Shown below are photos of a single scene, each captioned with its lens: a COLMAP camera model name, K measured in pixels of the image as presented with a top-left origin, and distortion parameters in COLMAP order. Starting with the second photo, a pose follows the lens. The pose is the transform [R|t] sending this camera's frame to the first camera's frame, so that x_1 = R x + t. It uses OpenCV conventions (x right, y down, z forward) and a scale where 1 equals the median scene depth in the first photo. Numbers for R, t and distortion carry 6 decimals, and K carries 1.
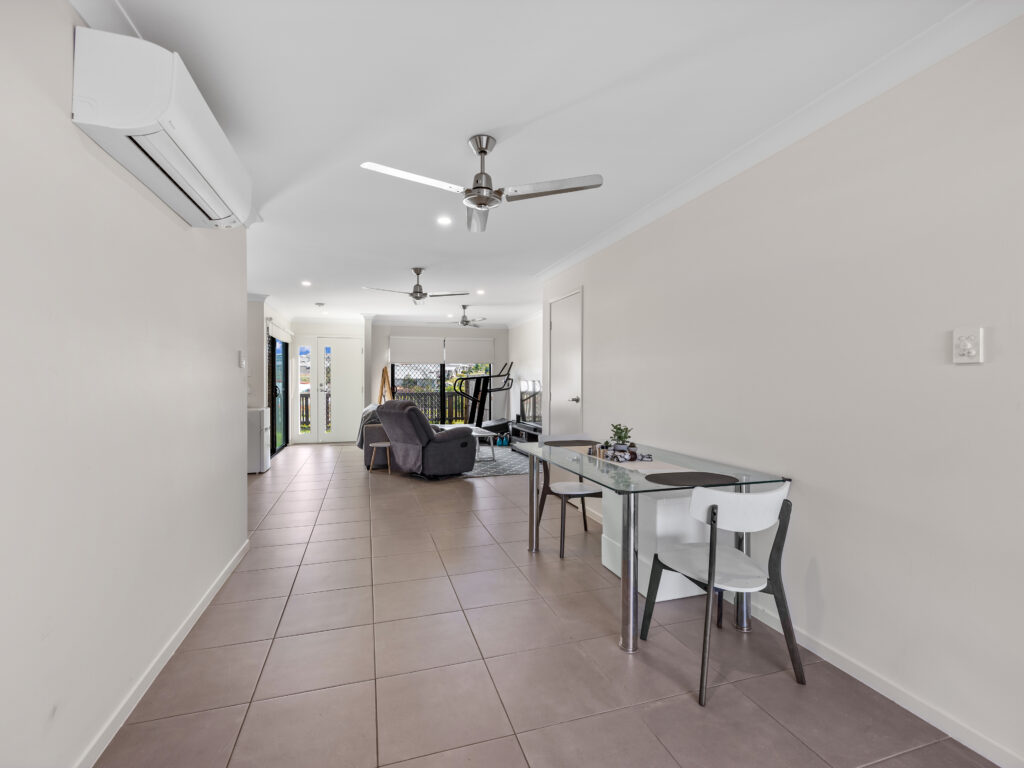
lens RADIAL K [[467.5, 0, 512.0], [0, 467.5, 384.0], [0, 0, 1]] dist [-0.001368, 0.000424]
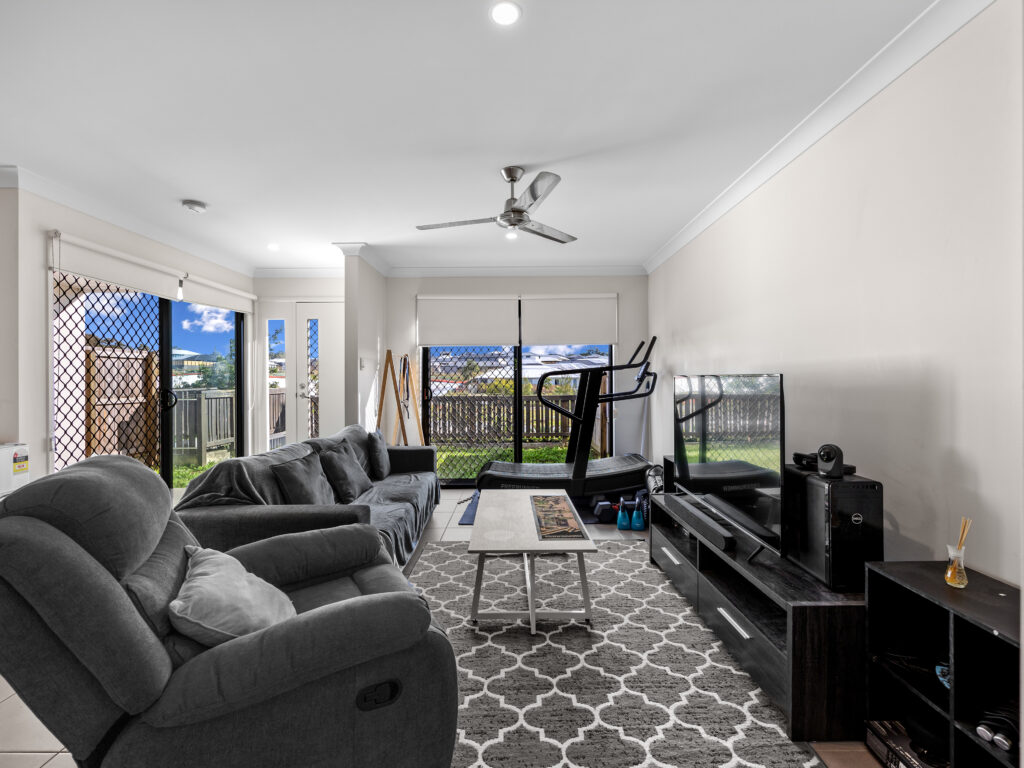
lens RADIAL K [[467.5, 0, 512.0], [0, 467.5, 384.0], [0, 0, 1]] dist [-0.001368, 0.000424]
pose [[0.951172, -0.000755, -0.308660, 0.007832], [0.002046, 0.999990, 0.003861, -0.002077], [0.308654, -0.004304, 0.951165, 0.518163]]
